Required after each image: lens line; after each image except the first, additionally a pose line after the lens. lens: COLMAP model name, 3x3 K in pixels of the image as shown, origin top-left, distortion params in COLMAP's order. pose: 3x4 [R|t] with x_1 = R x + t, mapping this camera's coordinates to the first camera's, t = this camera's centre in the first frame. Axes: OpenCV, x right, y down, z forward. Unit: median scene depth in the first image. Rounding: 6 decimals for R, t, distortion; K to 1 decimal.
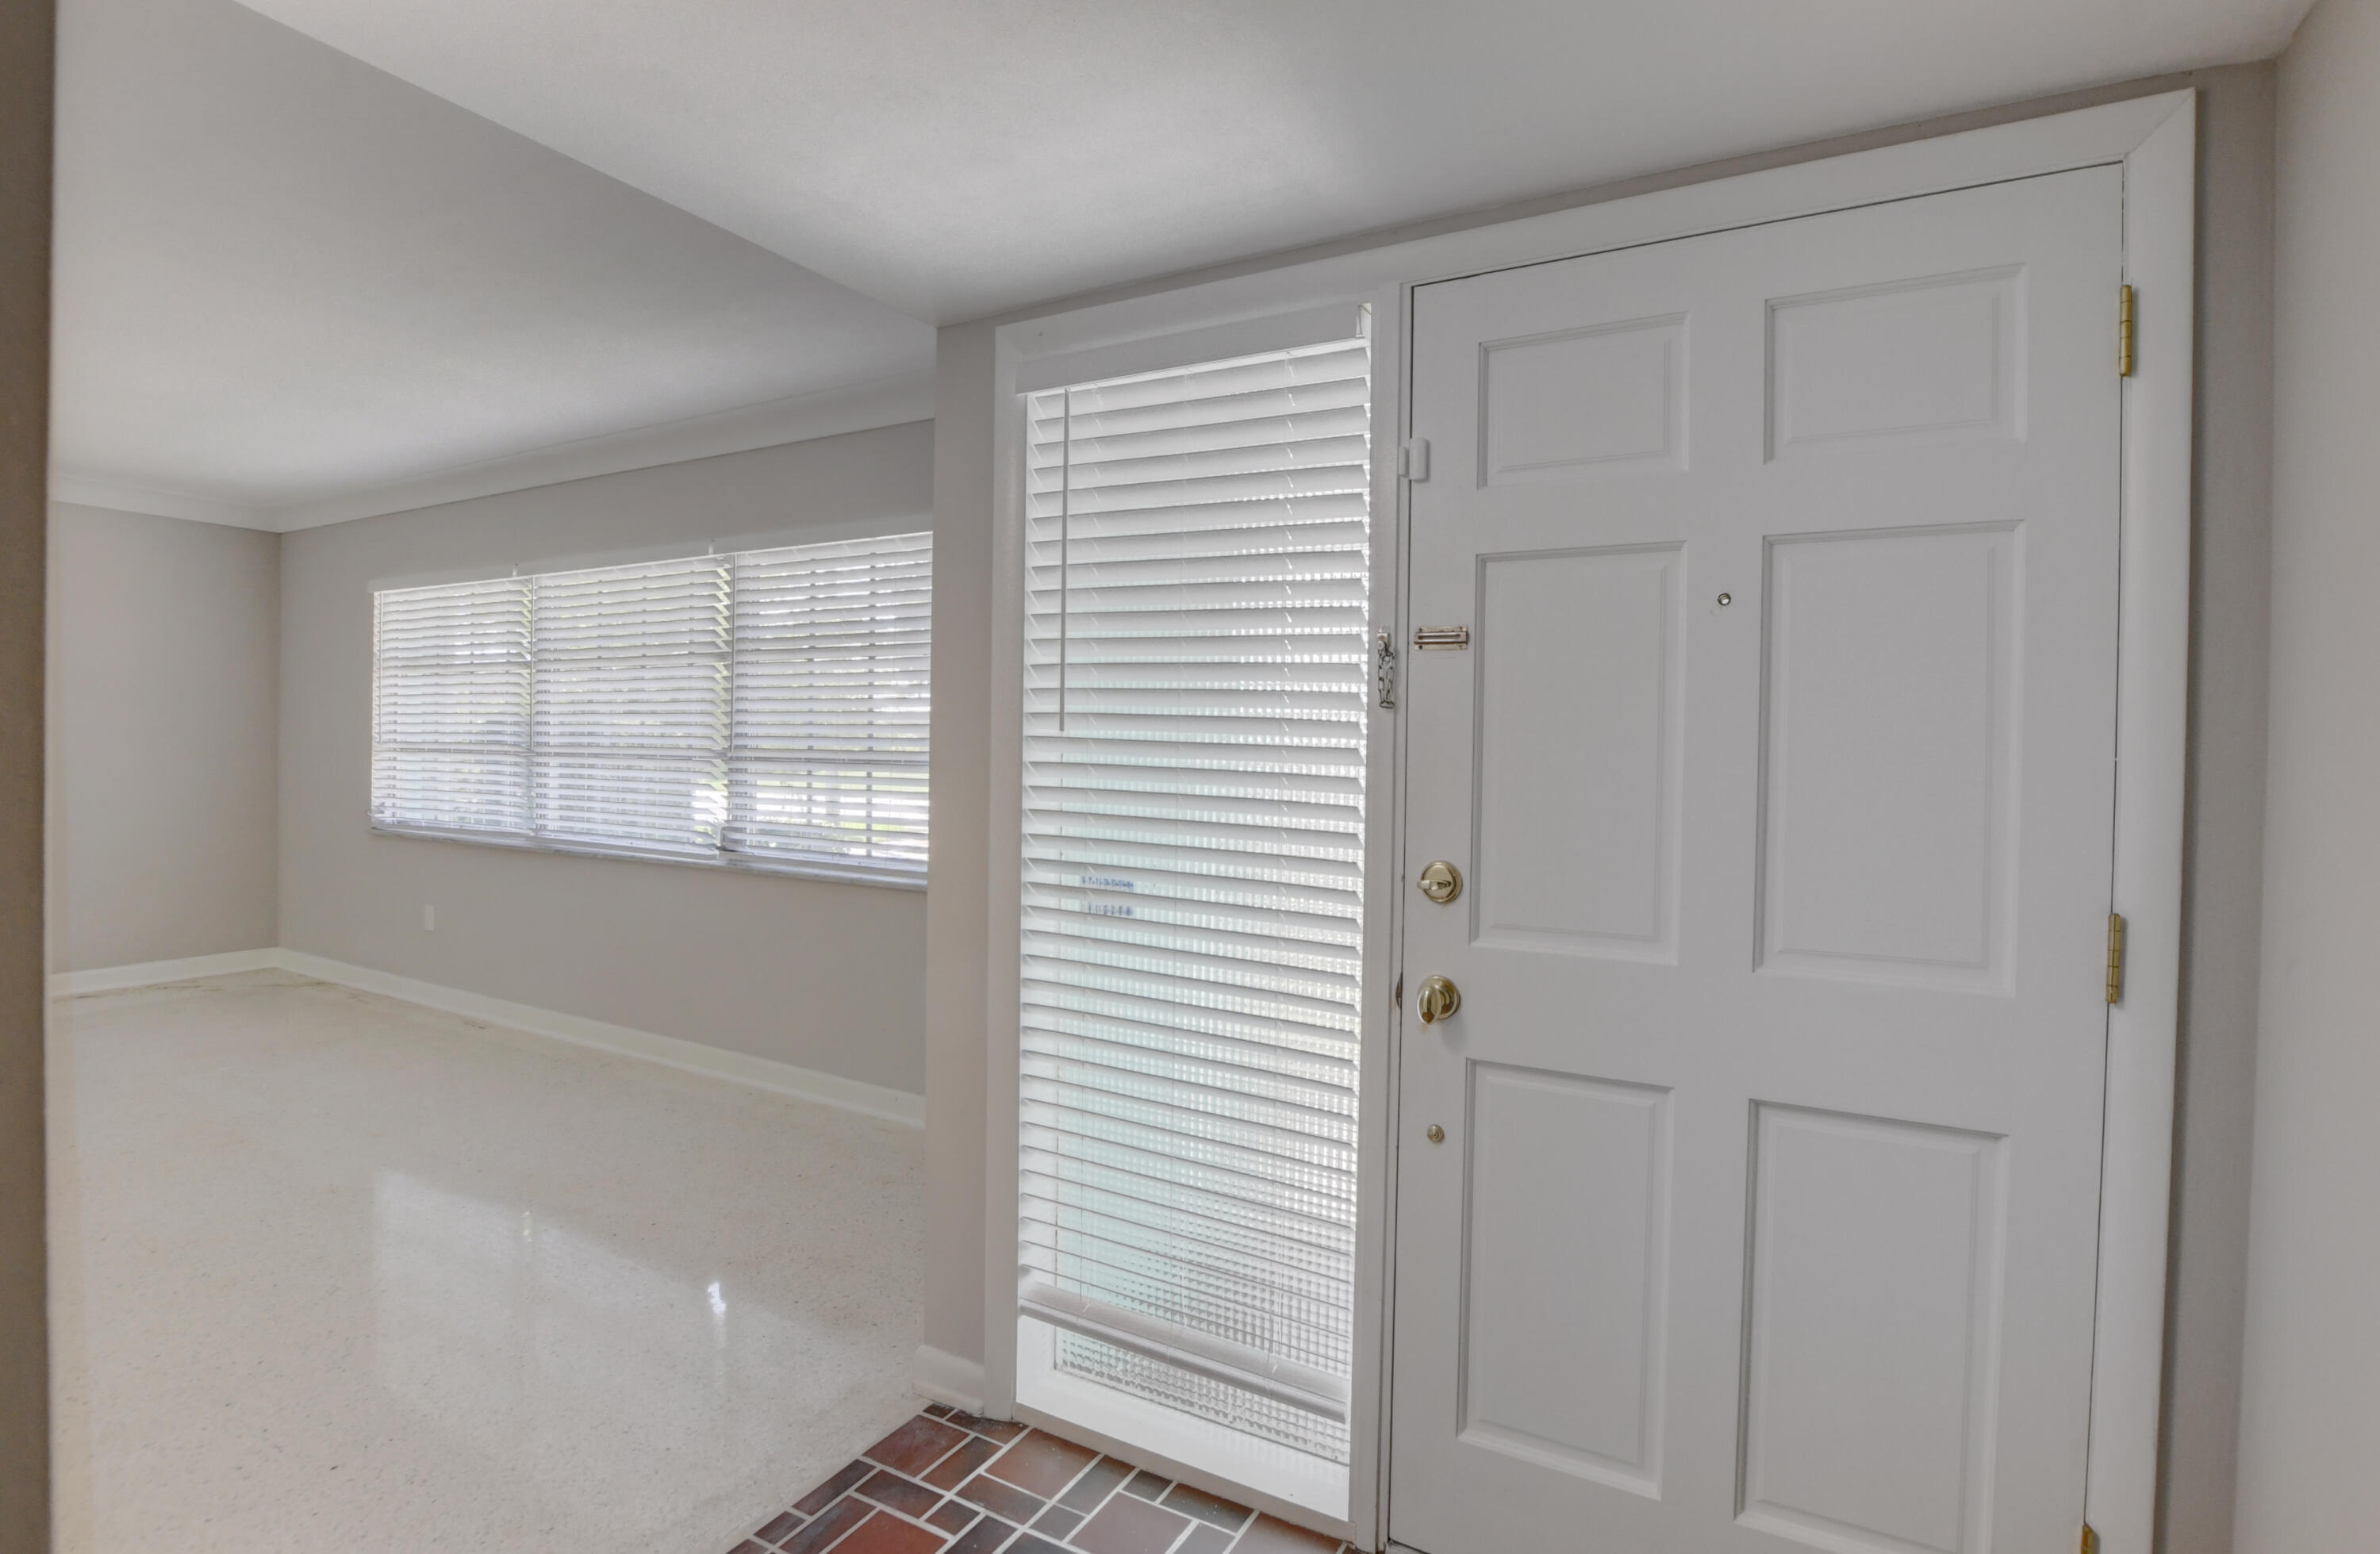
lens RADIAL K [[1142.2, 0, 1191.8], [0, 1142.2, 766.2], [0, 0, 1]] dist [-0.000087, 0.000020]
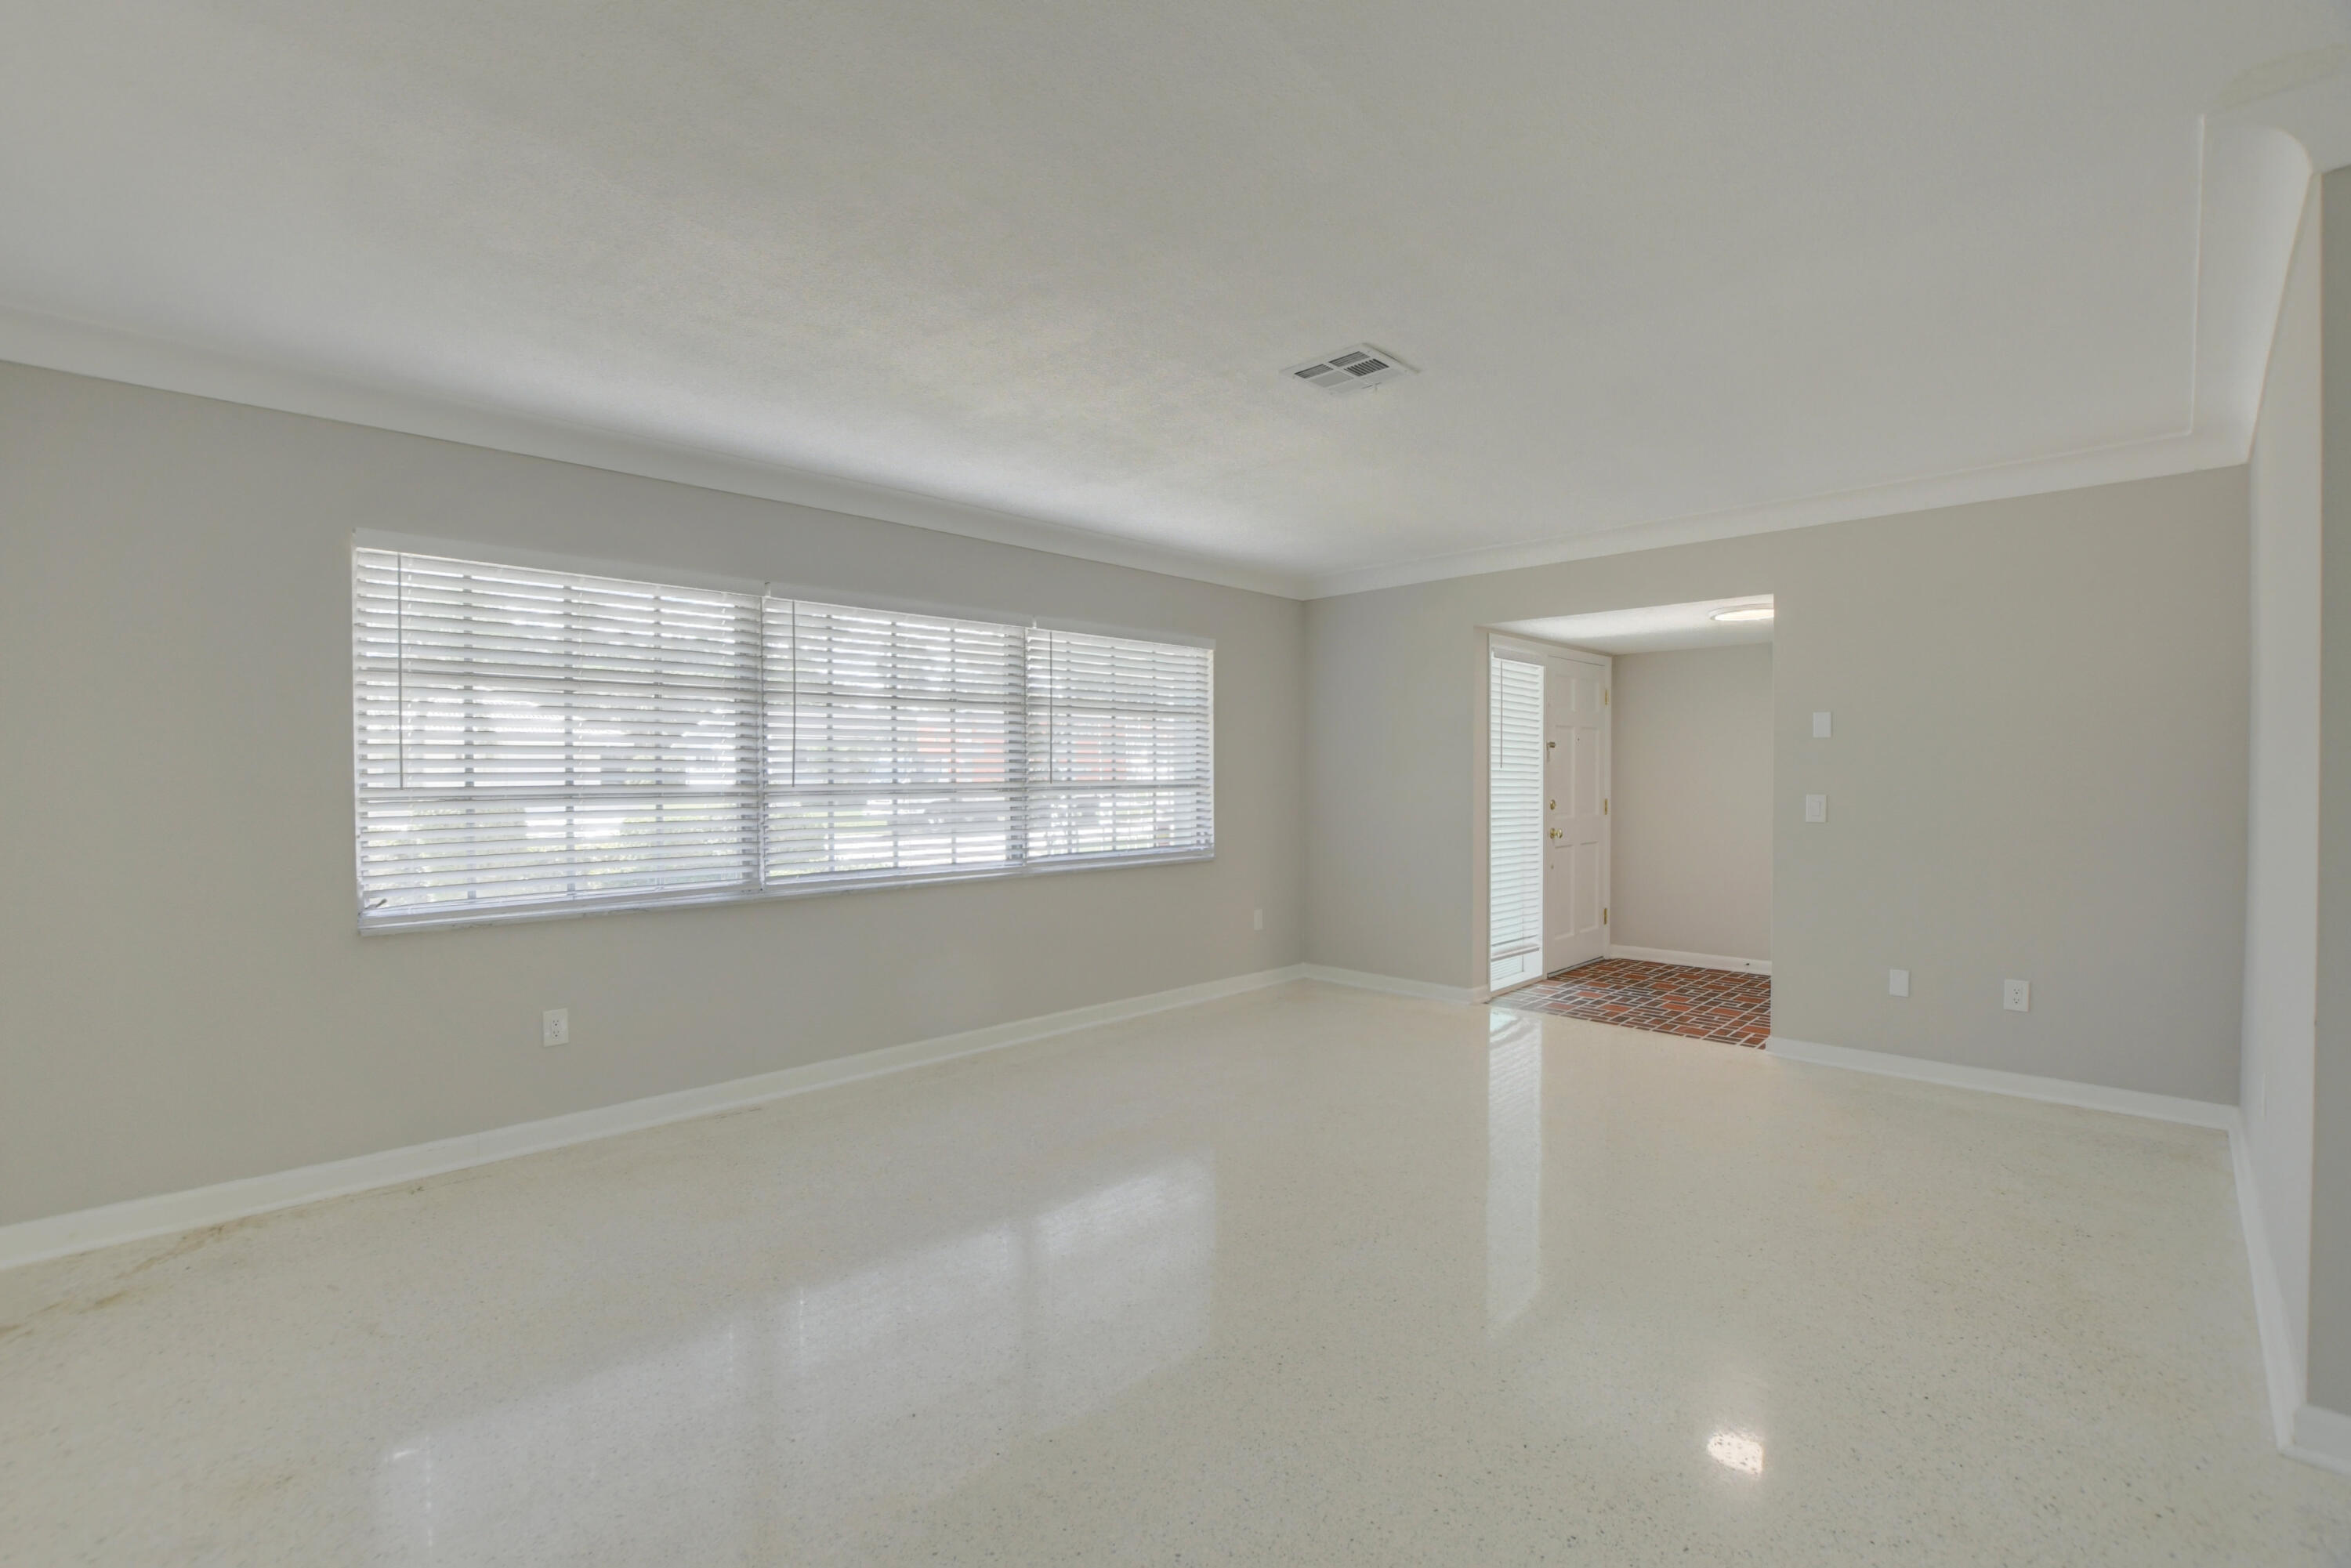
lens RADIAL K [[1080.1, 0, 1184.7], [0, 1080.1, 775.5], [0, 0, 1]] dist [-0.042393, 0.009764]
pose [[0.242961, -0.028037, 0.969631, -1.419036], [0.018735, 0.999531, 0.024207, -0.044014], [-0.969855, 0.012285, 0.243373, 0.506259]]
